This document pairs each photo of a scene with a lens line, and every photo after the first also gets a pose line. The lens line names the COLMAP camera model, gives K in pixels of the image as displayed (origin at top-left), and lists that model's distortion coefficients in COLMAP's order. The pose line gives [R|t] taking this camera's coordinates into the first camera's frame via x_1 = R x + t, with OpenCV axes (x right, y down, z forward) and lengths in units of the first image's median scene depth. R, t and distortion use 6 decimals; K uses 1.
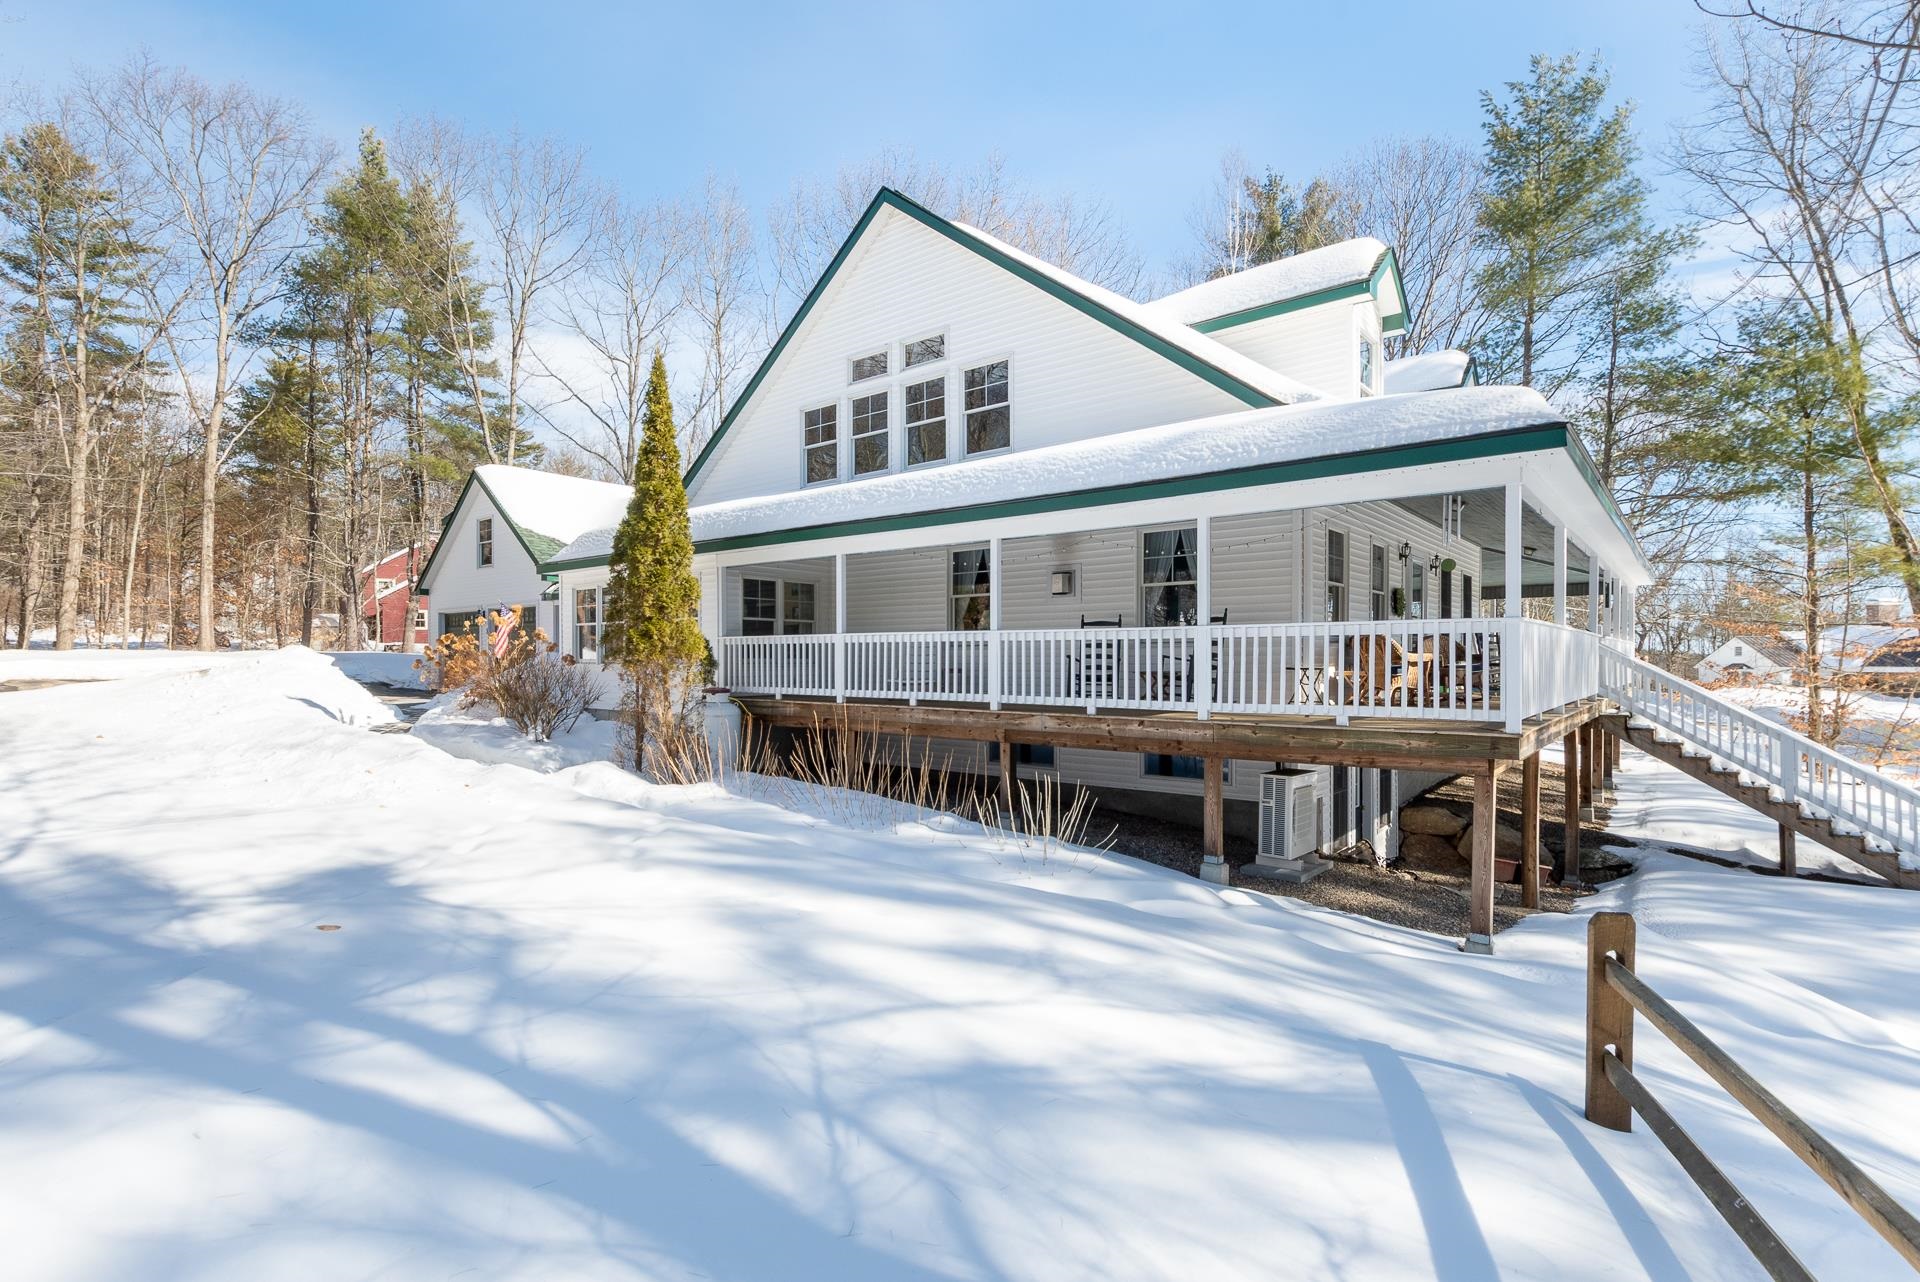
lens RADIAL K [[937.8, 0, 899.5], [0, 937.8, 639.7], [0, 0, 1]] dist [0.009508, 0.000278]
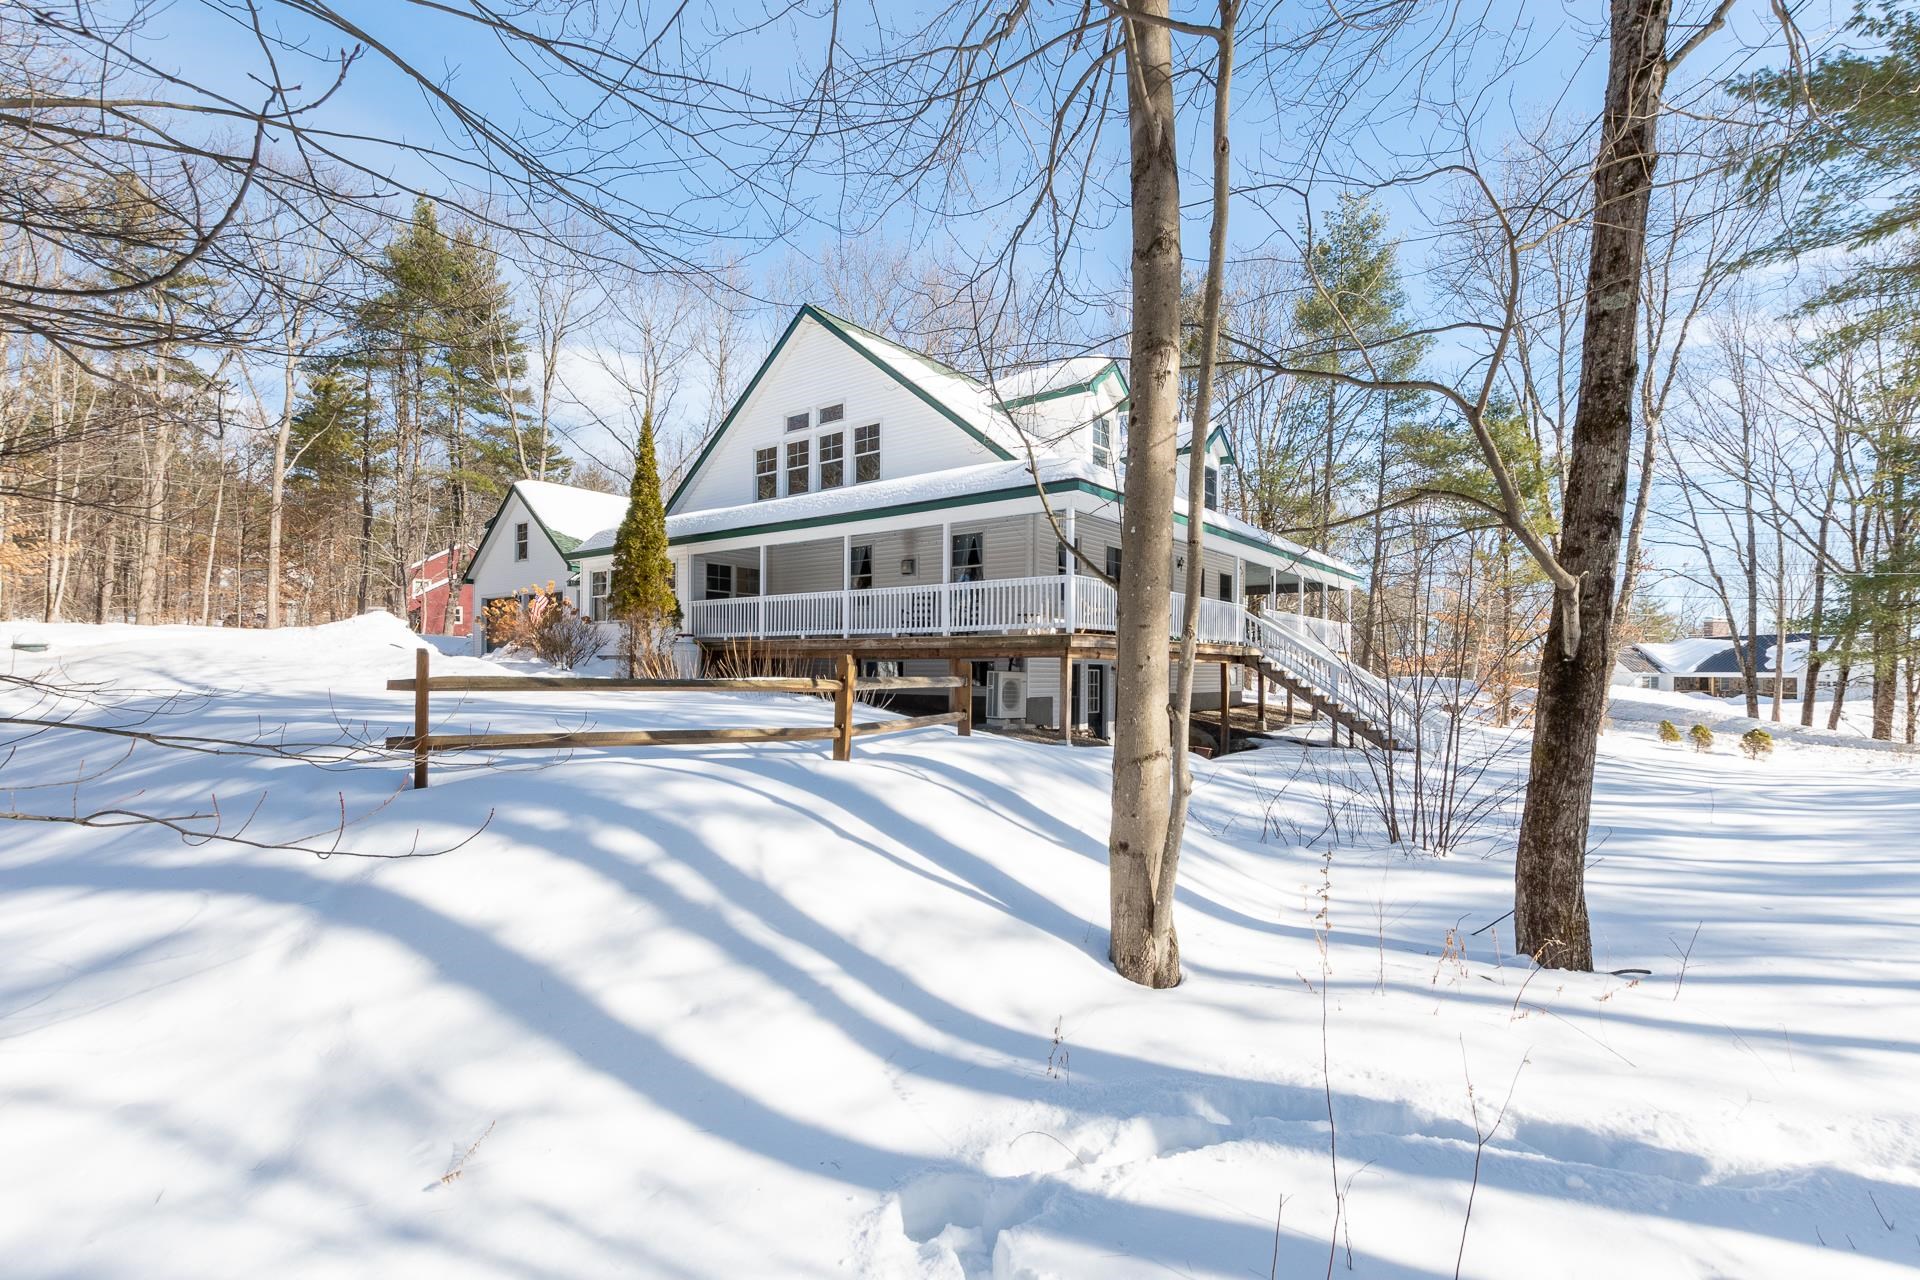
lens RADIAL K [[879.6, 0, 966.4], [0, 879.6, 647.5], [0, 0, 1]] dist [0.012204, 0.000081]
pose [[0.998085, 0.011050, 0.060861, 0.137010], [-0.010880, 0.999936, -0.003123, 0.058270], [-0.060891, 0.002455, 0.998141, -0.356872]]
